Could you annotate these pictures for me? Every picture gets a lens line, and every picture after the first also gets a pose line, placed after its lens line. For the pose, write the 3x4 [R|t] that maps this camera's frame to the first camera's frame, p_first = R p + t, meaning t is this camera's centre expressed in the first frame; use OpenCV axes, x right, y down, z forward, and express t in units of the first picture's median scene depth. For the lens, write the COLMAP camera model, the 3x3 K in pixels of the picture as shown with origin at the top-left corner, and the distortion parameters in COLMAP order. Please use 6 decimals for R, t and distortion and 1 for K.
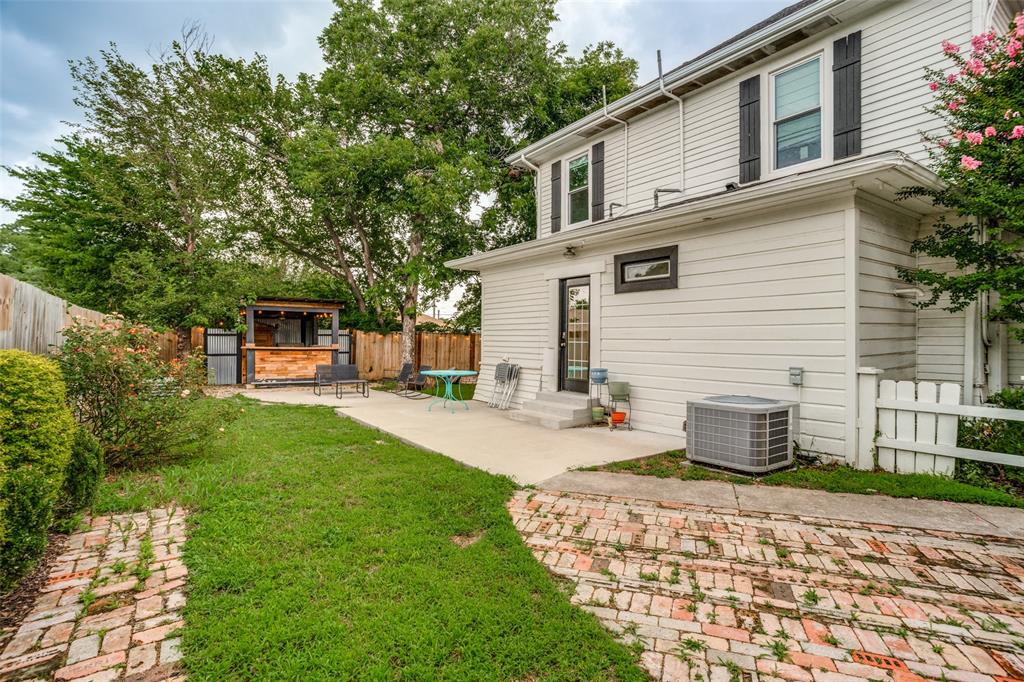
lens RADIAL K [[490.9, 0, 512.0], [0, 490.9, 341.0], [0, 0, 1]] dist [-0.000995, -0.000043]
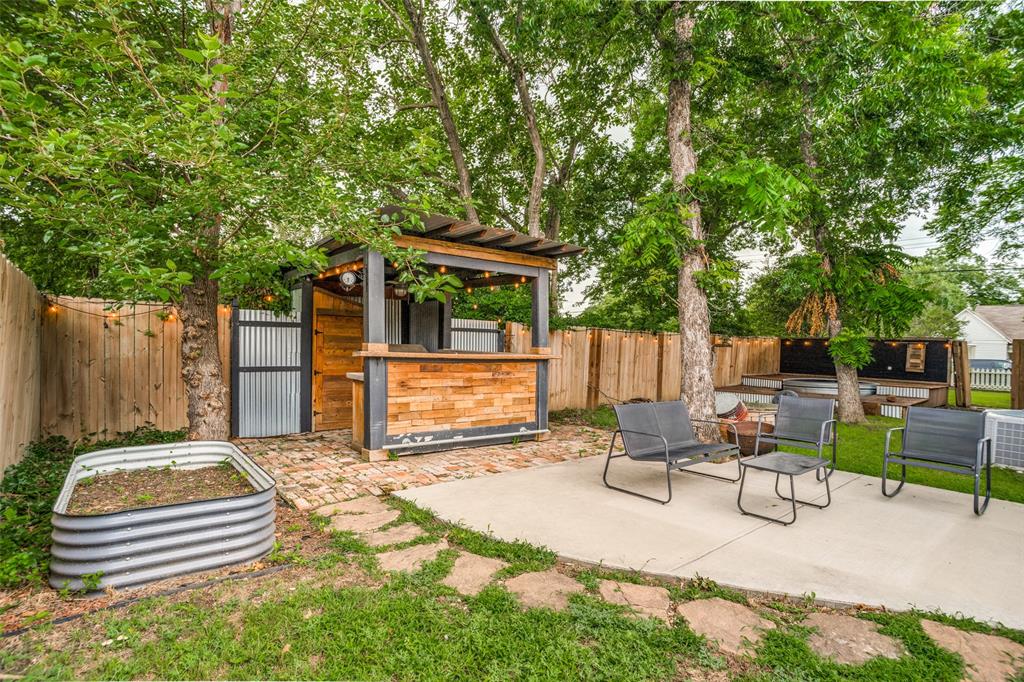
lens RADIAL K [[499.3, 0, 507.9], [0, 499.3, 362.6], [0, 0, 1]] dist [-0.000587, -0.000055]
pose [[0.997047, 0.003756, 0.076698, -0.443014], [-0.005989, 0.999564, 0.028908, 0.007768], [-0.076556, -0.029282, 0.996635, 0.579150]]
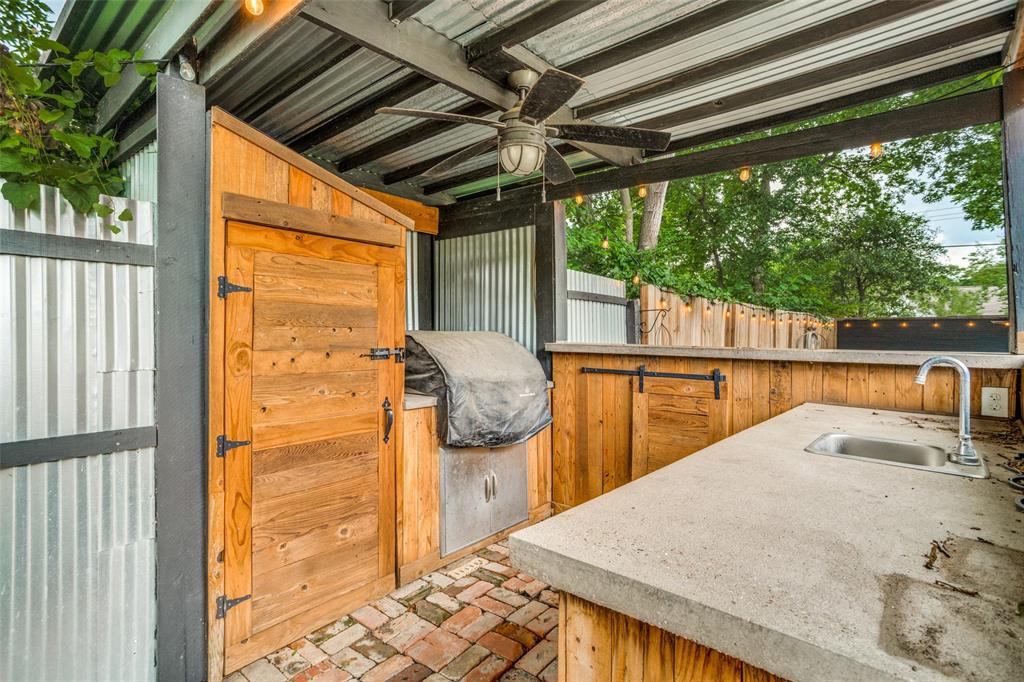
lens RADIAL K [[490.9, 0, 512.0], [0, 490.9, 341.0], [0, 0, 1]] dist [-0.000995, -0.000043]
pose [[0.964825, -0.015859, 0.262414, -0.556125], [0.014625, 0.999871, 0.006655, 0.007120], [-0.262486, -0.002583, 0.964932, 0.946175]]
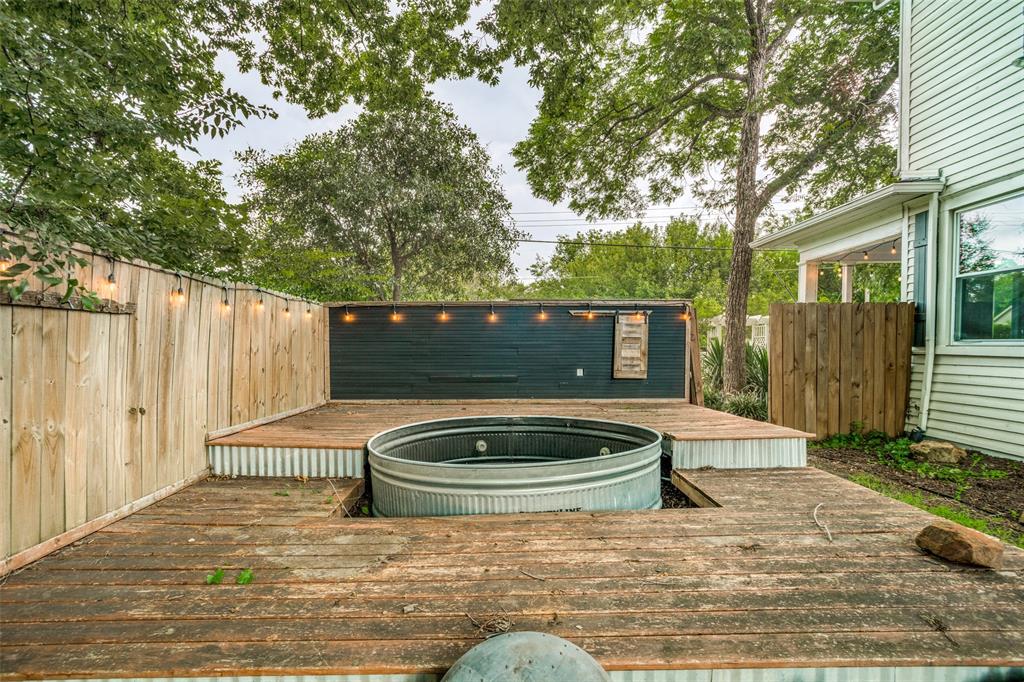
lens RADIAL K [[490.9, 0, 512.0], [0, 490.9, 341.0], [0, 0, 1]] dist [-0.000995, -0.000043]
pose [[0.557837, -0.013123, 0.829847, -0.001205], [0.018863, 0.999817, 0.003131, 0.013990], [-0.829736, 0.013907, 0.557983, 1.301493]]
